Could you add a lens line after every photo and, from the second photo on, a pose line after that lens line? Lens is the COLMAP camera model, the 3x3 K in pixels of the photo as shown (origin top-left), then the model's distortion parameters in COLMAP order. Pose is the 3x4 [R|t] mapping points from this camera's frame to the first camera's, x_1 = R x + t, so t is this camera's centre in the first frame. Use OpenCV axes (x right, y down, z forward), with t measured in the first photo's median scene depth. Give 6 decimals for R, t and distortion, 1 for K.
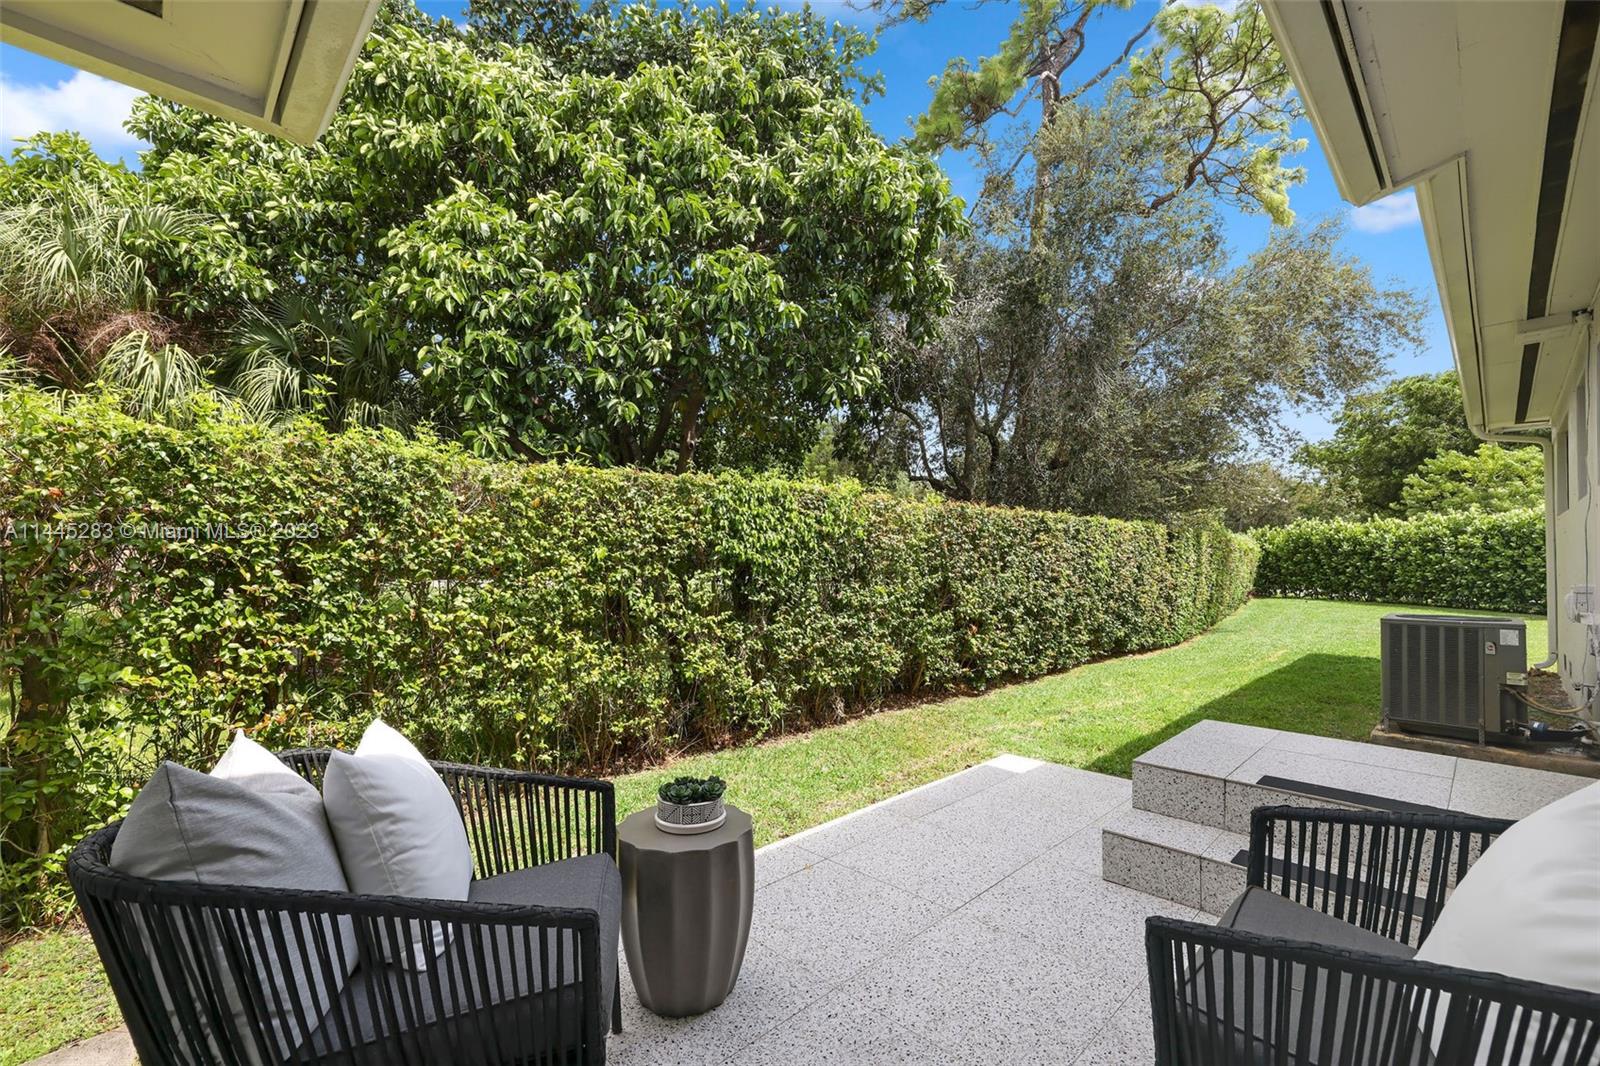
lens RADIAL K [[691.0, 0, 807.7], [0, 691.0, 527.8], [0, 0, 1]] dist [-0.037764, 0.000123]
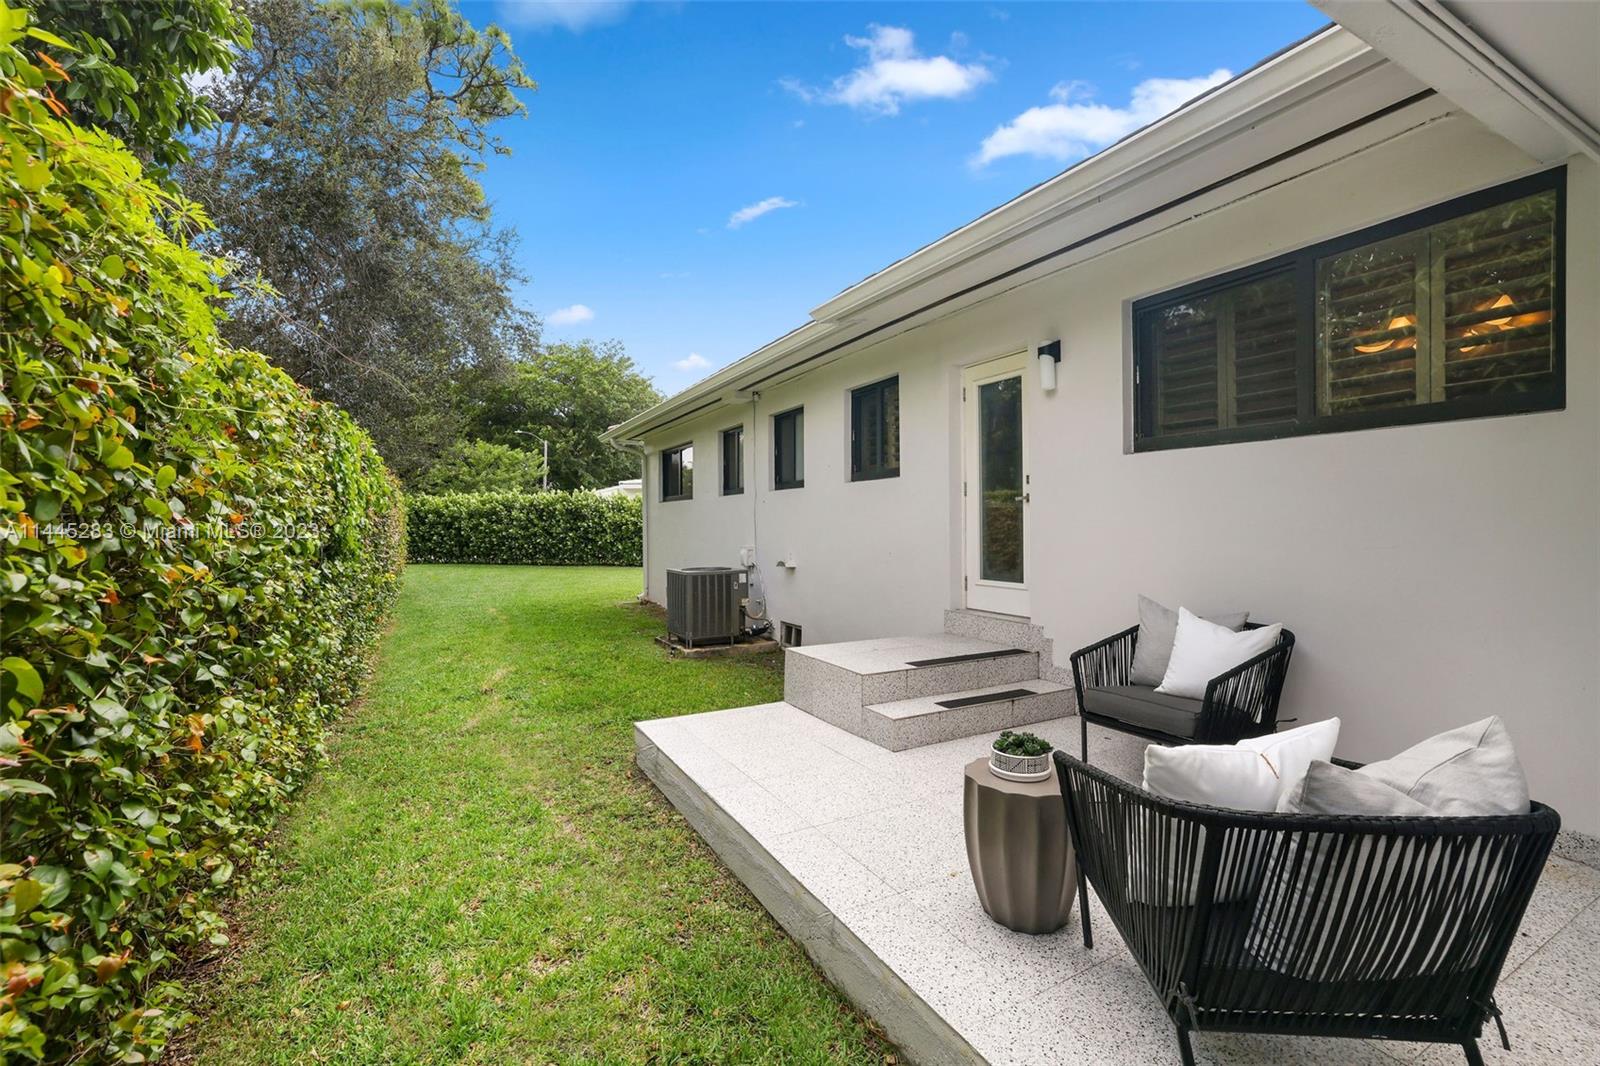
lens RADIAL K [[691.0, 0, 807.7], [0, 691.0, 527.8], [0, 0, 1]] dist [-0.037764, 0.000123]
pose [[0.262023, -0.005146, 0.965048, -0.144256], [-0.039175, 0.999105, 0.015965, 0.002392], [-0.964266, -0.041989, 0.261587, 0.112341]]
